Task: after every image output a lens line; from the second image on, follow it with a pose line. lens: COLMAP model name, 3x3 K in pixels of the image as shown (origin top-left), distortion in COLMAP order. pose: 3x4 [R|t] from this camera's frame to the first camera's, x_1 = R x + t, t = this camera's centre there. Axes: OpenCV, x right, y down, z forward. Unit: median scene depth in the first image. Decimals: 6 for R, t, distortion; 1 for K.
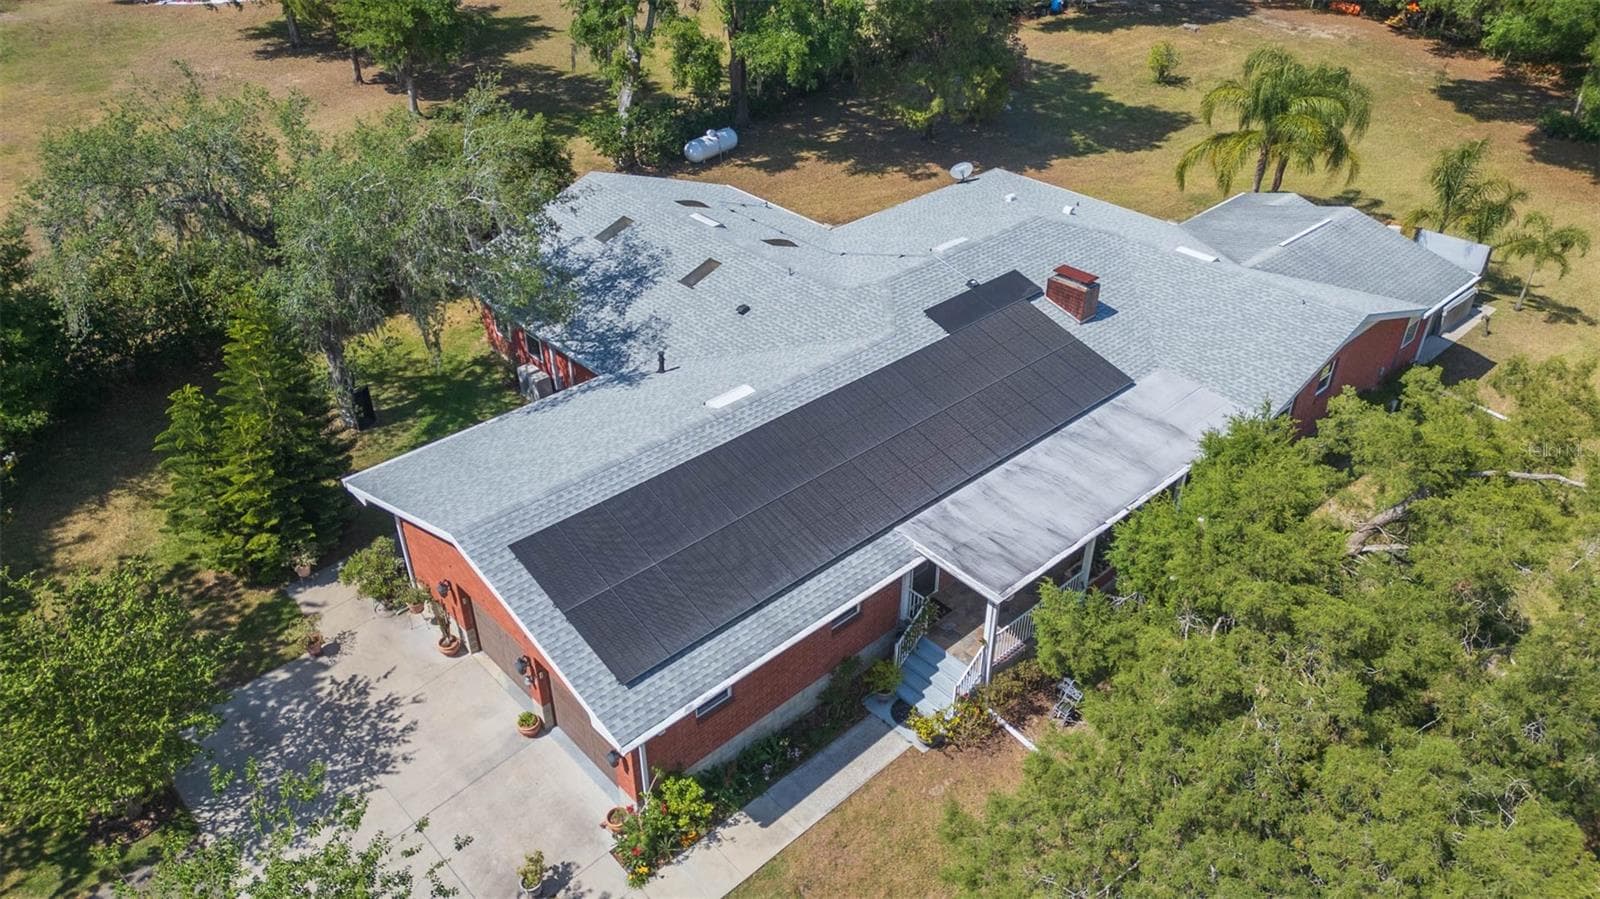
lens RADIAL K [[1081.6, 0, 800.0], [0, 1081.6, 449.5], [0, 0, 1]] dist [-0.001392, -0.000426]
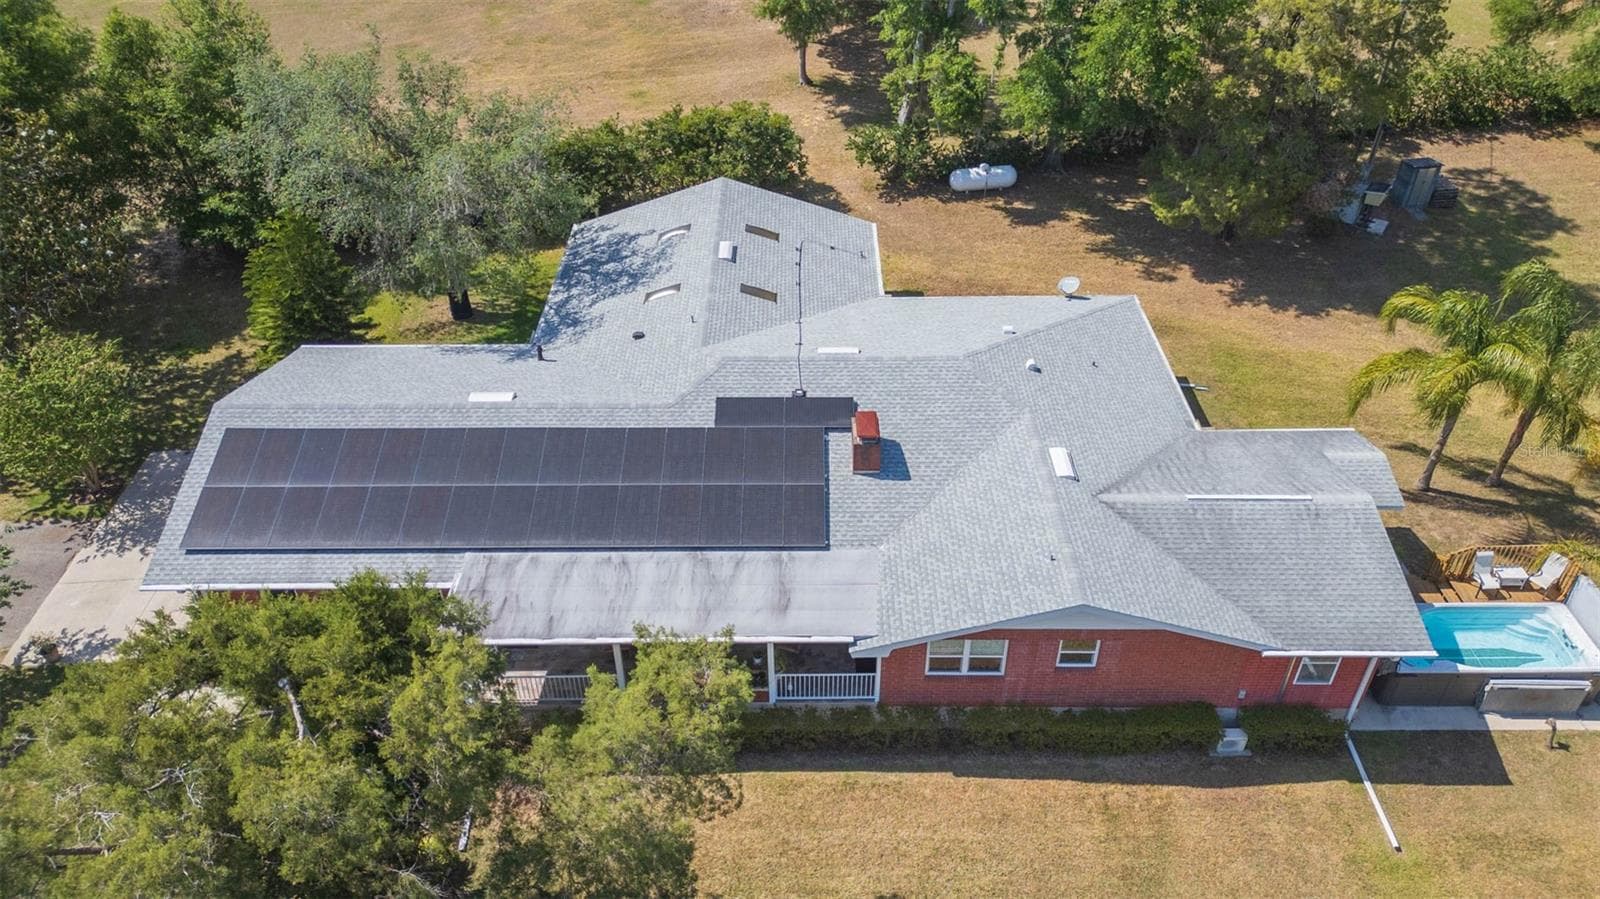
lens RADIAL K [[1099.2, 0, 800.0], [0, 1099.2, 449.5], [0, 0, 1]] dist [-0.001210, -0.000664]
pose [[0.735523, 0.408918, -0.540177, 0.623403], [-0.373381, 0.909961, 0.180440, -0.245124], [0.565325, 0.068974, 0.821979, 0.127062]]
